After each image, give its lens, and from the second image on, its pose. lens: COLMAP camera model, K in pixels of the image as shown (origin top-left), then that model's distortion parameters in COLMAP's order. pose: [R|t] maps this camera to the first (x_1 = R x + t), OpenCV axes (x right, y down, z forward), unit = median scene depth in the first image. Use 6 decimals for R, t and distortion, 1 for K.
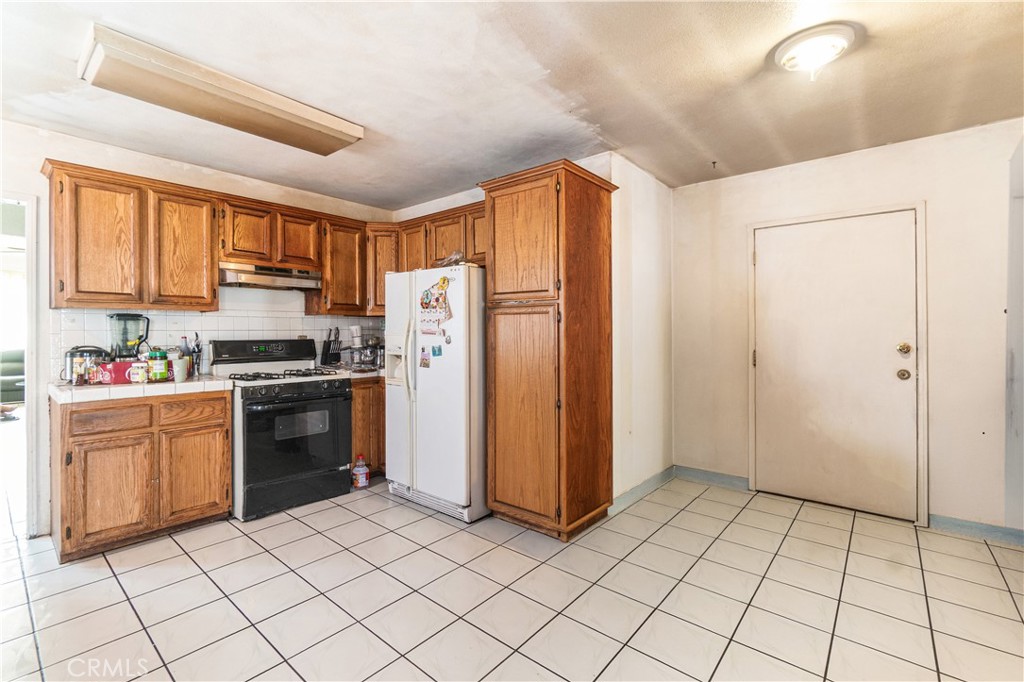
lens RADIAL K [[449.8, 0, 504.8], [0, 449.8, 332.2], [0, 0, 1]] dist [0.001242, 0.000143]
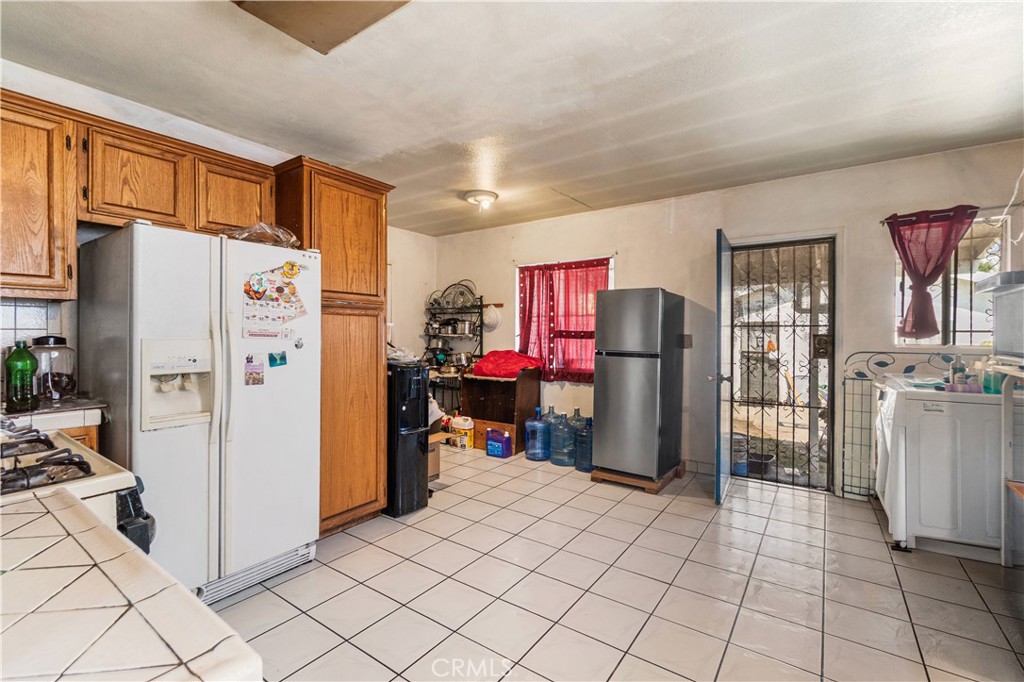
lens RADIAL K [[449.8, 0, 504.8], [0, 449.8, 332.2], [0, 0, 1]] dist [0.001242, 0.000143]
pose [[-0.077167, -0.002446, 0.997015, -0.921976], [-0.003879, 0.999990, 0.002153, -0.005622], [-0.997011, -0.003701, -0.077176, 0.689402]]
